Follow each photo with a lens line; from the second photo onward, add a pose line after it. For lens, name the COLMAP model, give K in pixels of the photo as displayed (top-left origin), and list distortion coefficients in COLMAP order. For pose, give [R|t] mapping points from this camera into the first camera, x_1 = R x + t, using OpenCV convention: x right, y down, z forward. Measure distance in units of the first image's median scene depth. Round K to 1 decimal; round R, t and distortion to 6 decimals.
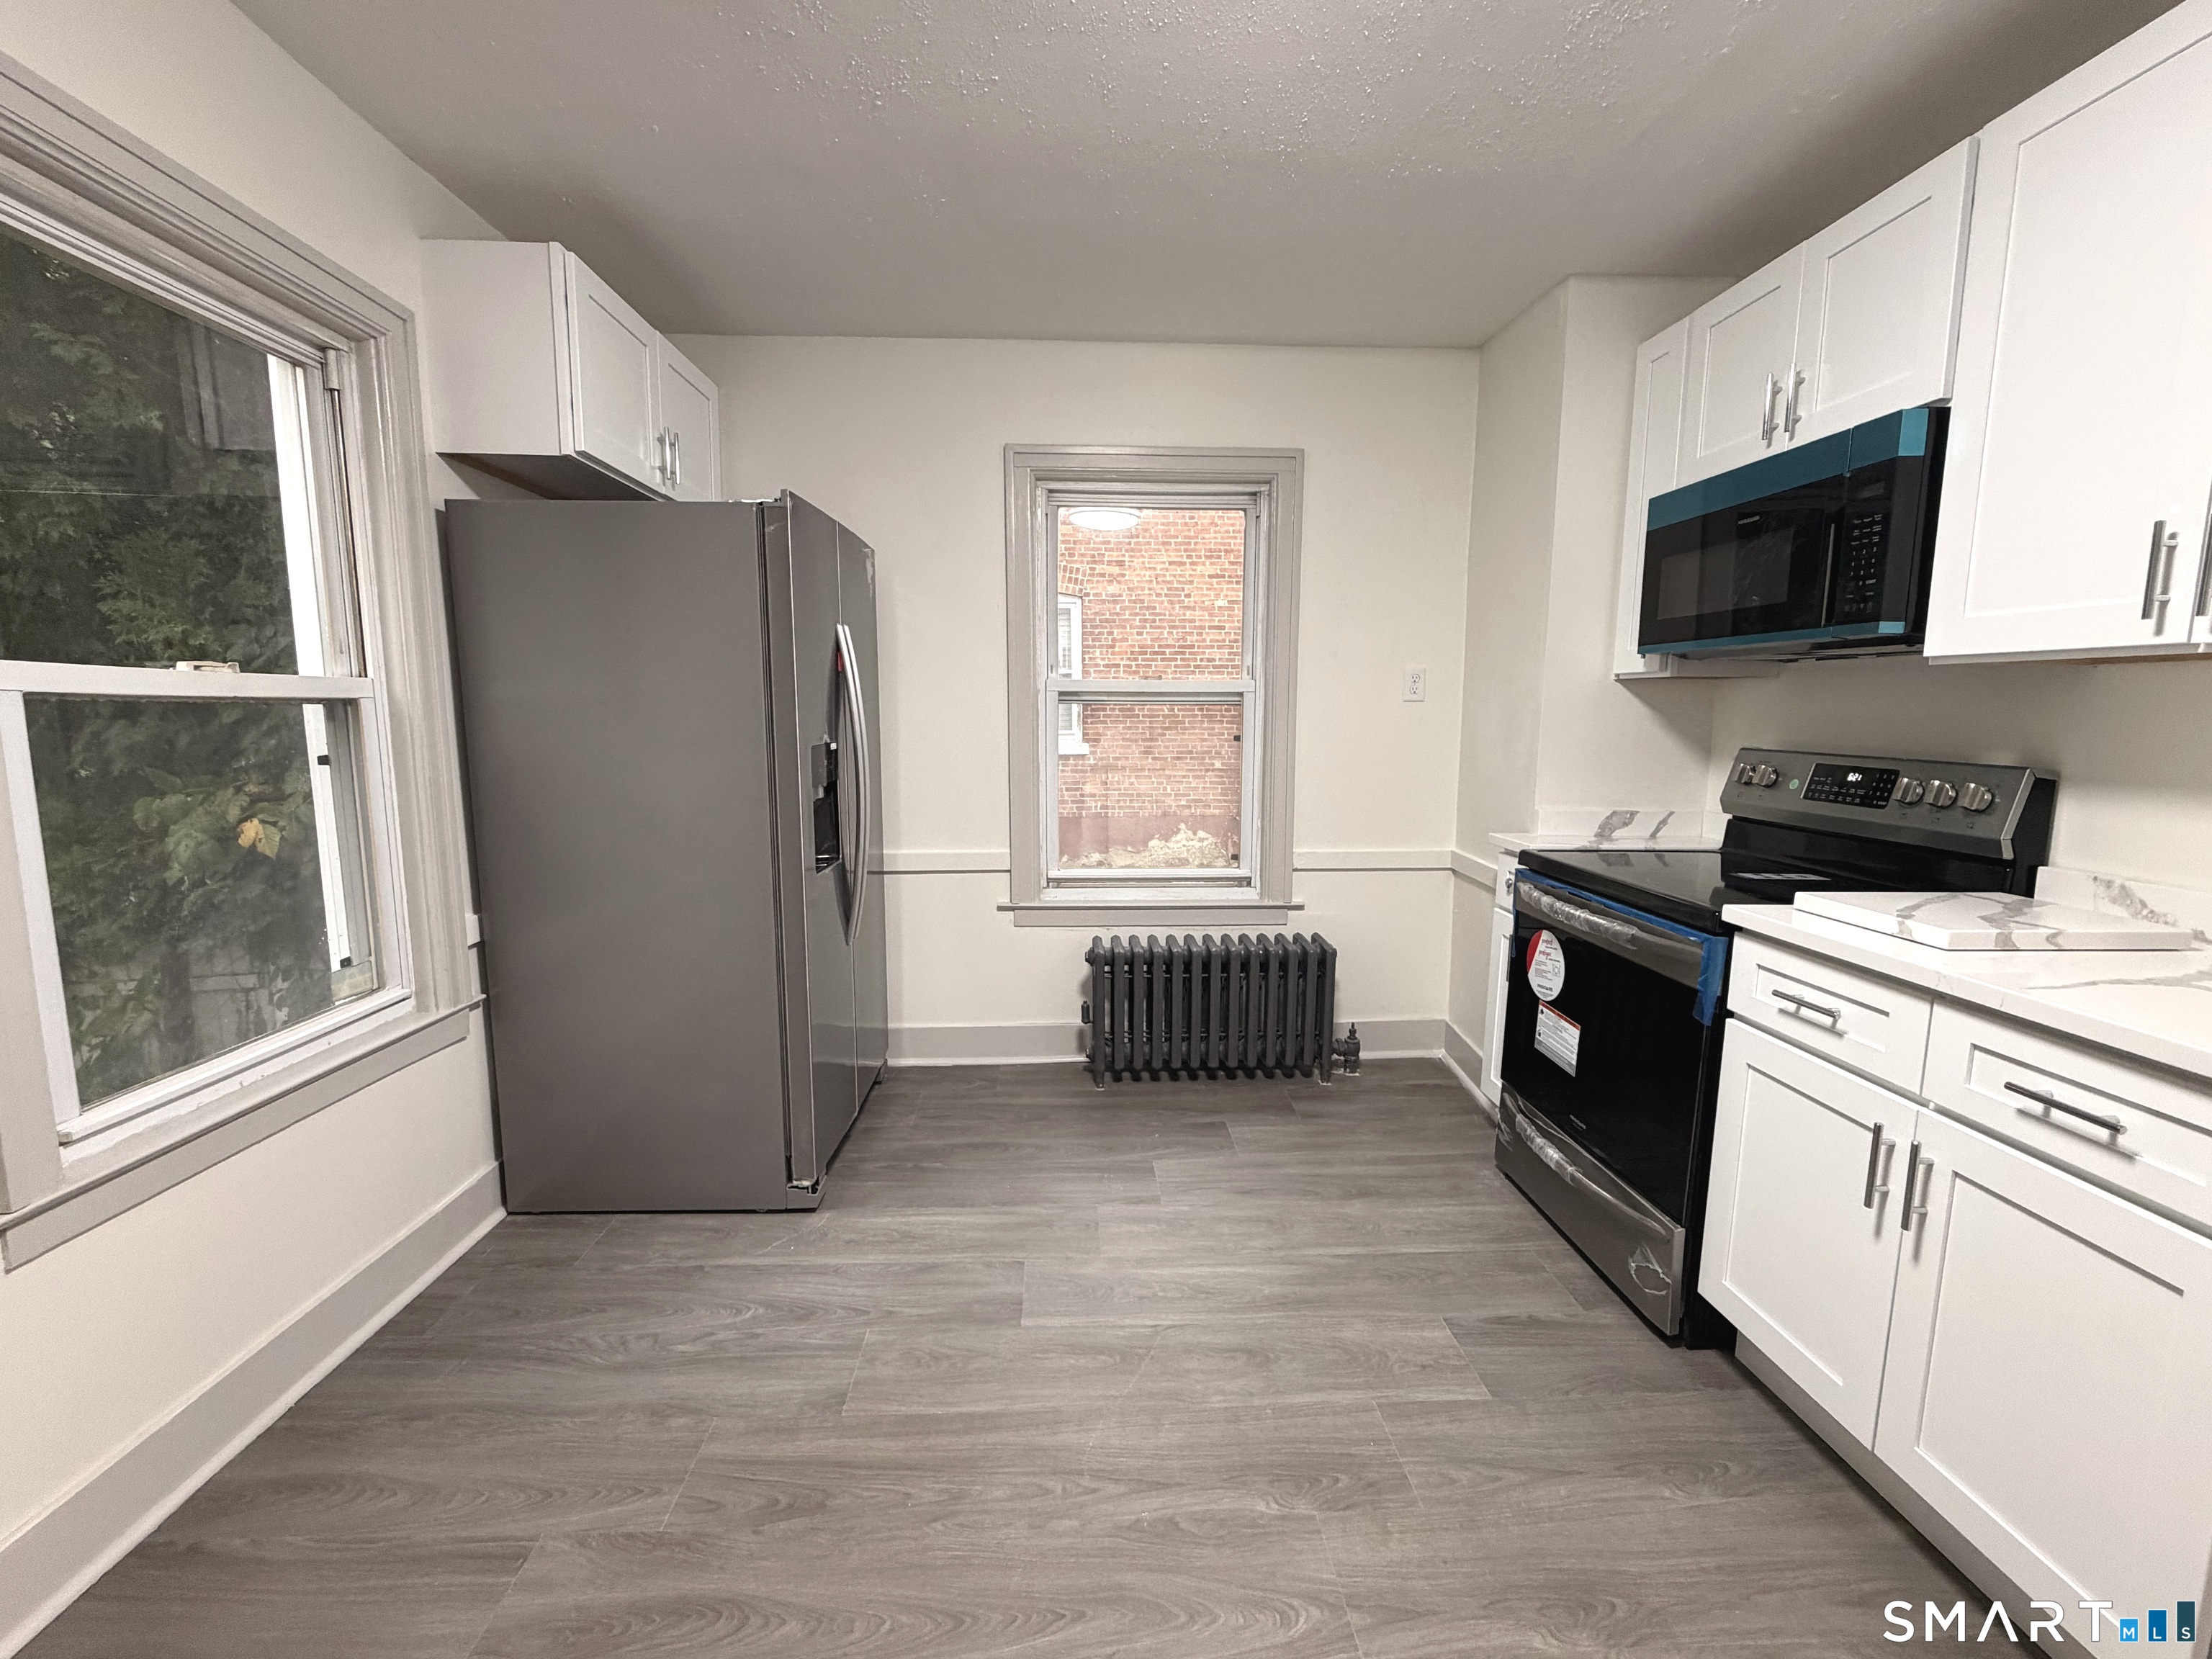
lens RADIAL K [[920.9, 0, 1106.0], [0, 920.9, 829.5], [0, 0, 1]] dist [-0.010376, -0.000209]
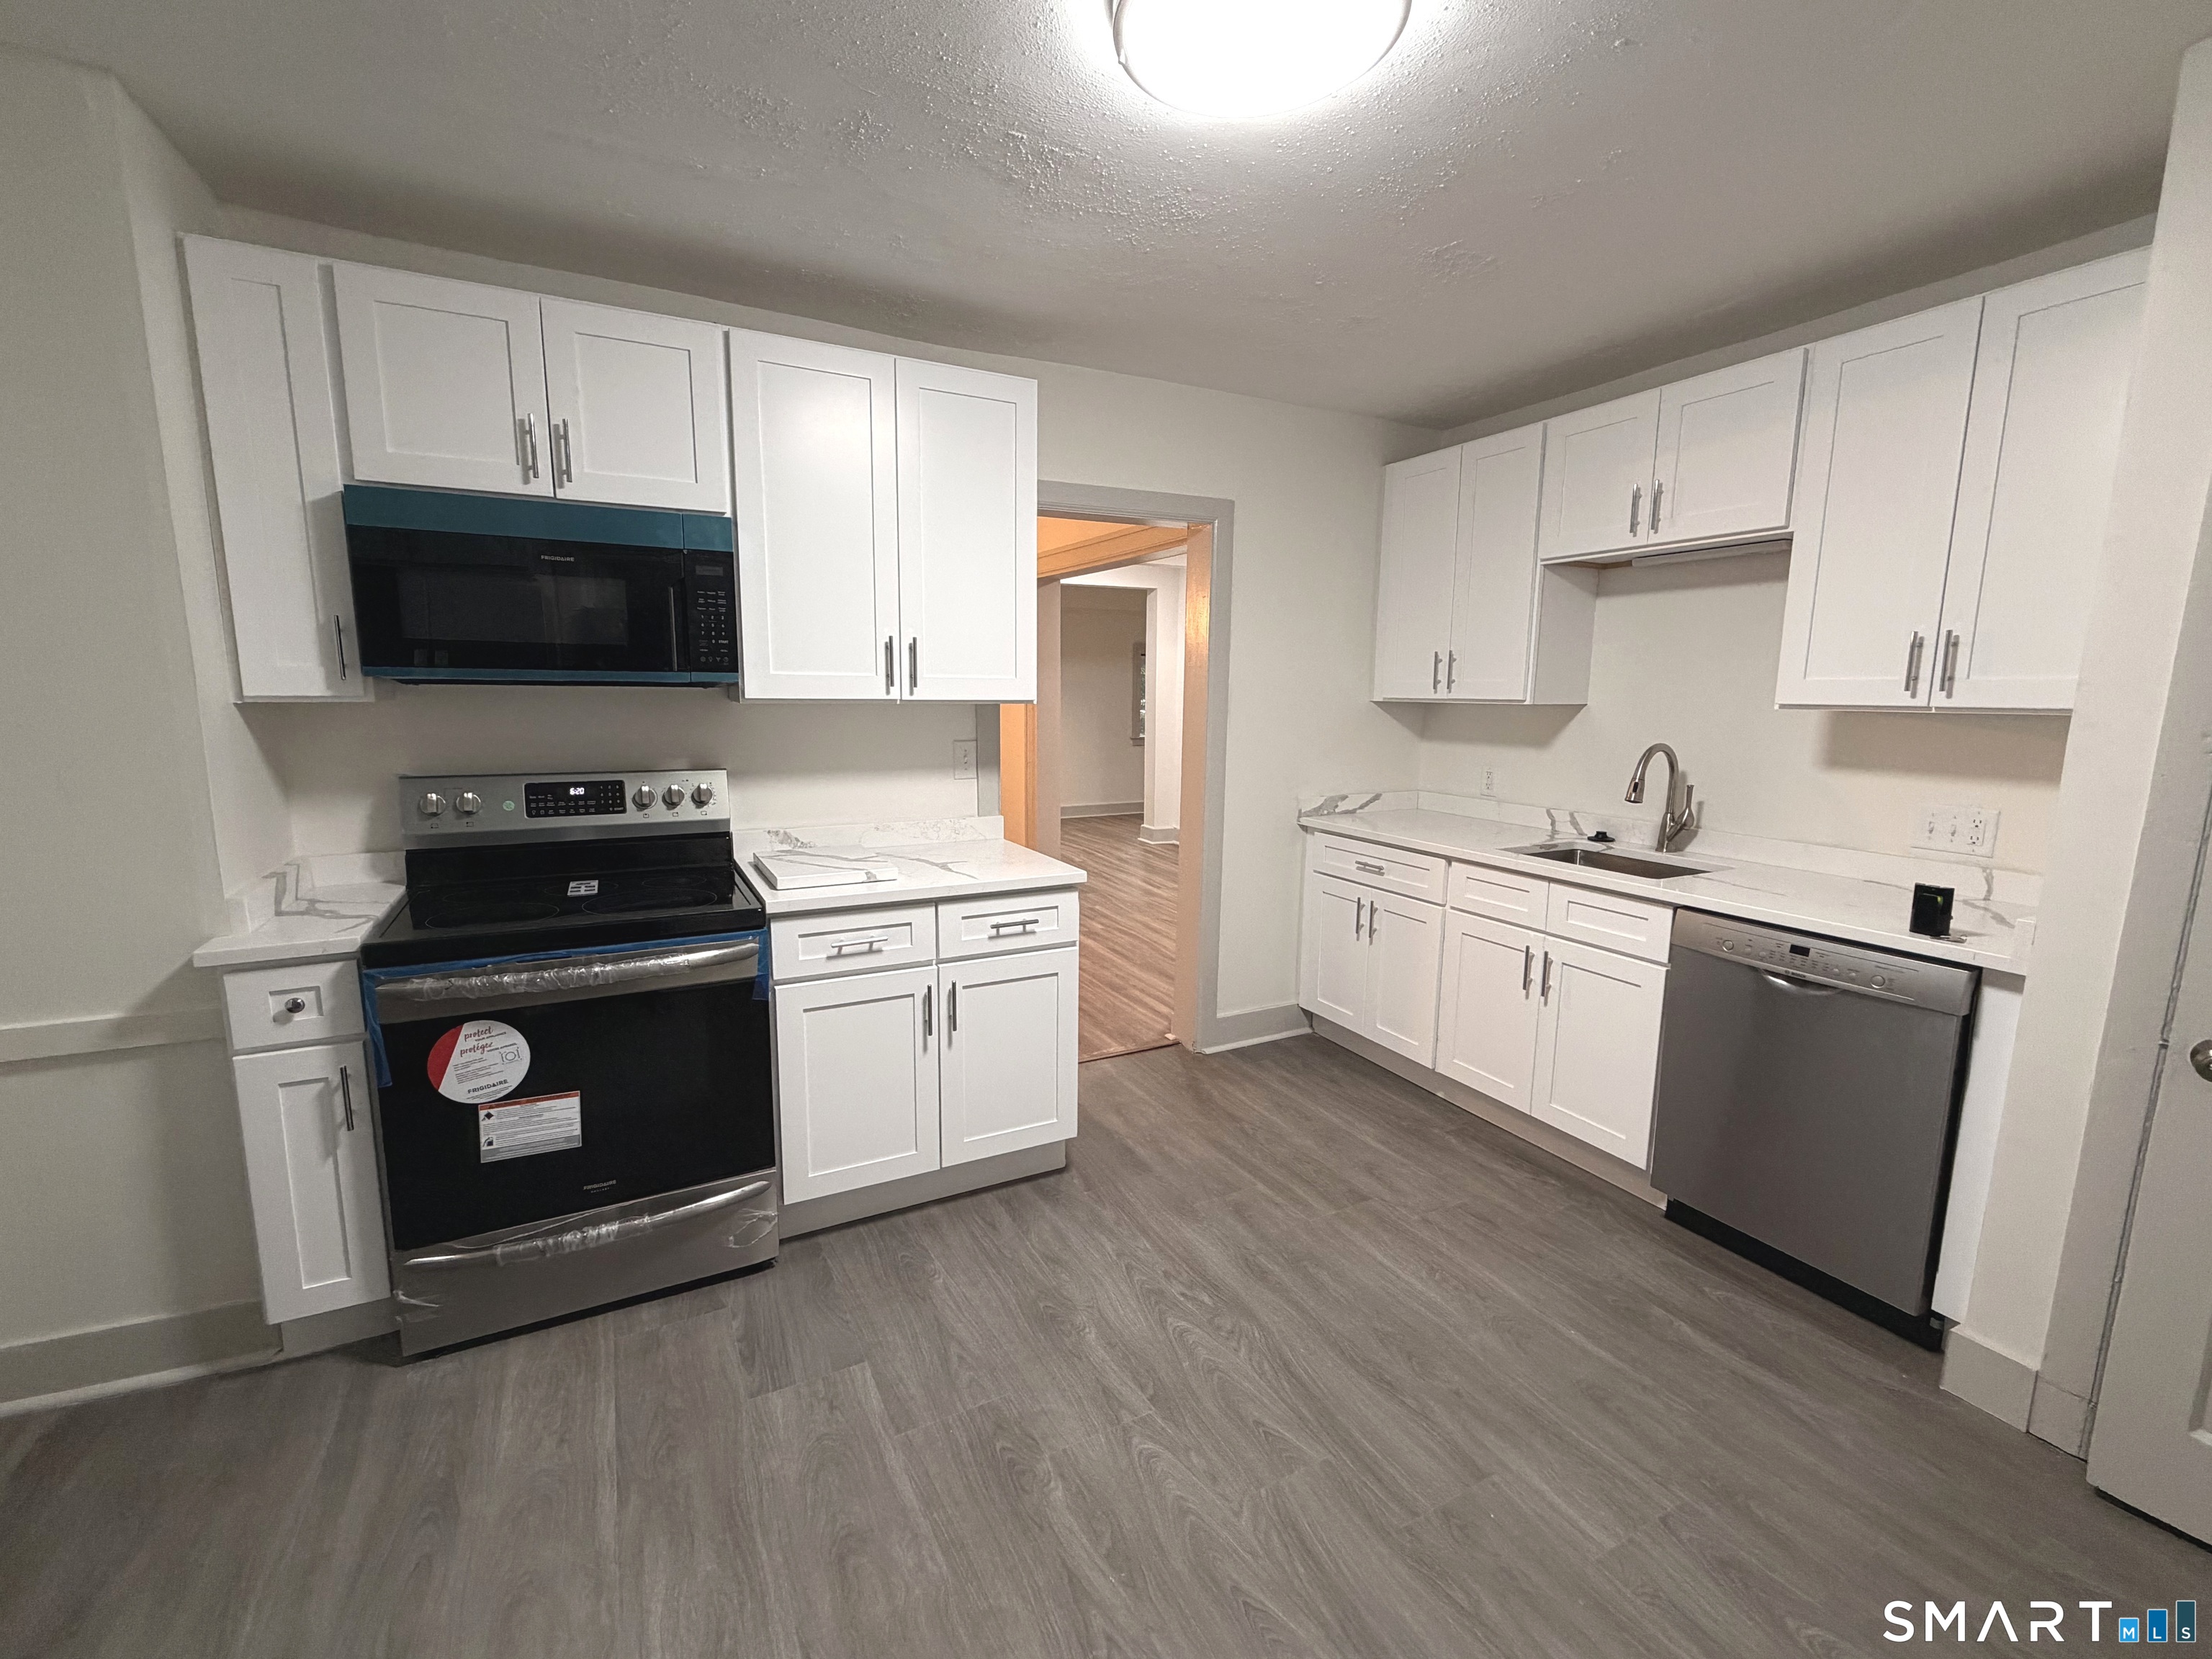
lens RADIAL K [[920.9, 0, 1106.0], [0, 920.9, 829.5], [0, 0, 1]] dist [-0.010376, -0.000209]
pose [[-0.418822, -0.151235, 0.895386, -0.546976], [0.104879, 0.971379, 0.213128, -0.202874], [-0.901992, 0.183170, -0.390973, 0.933270]]
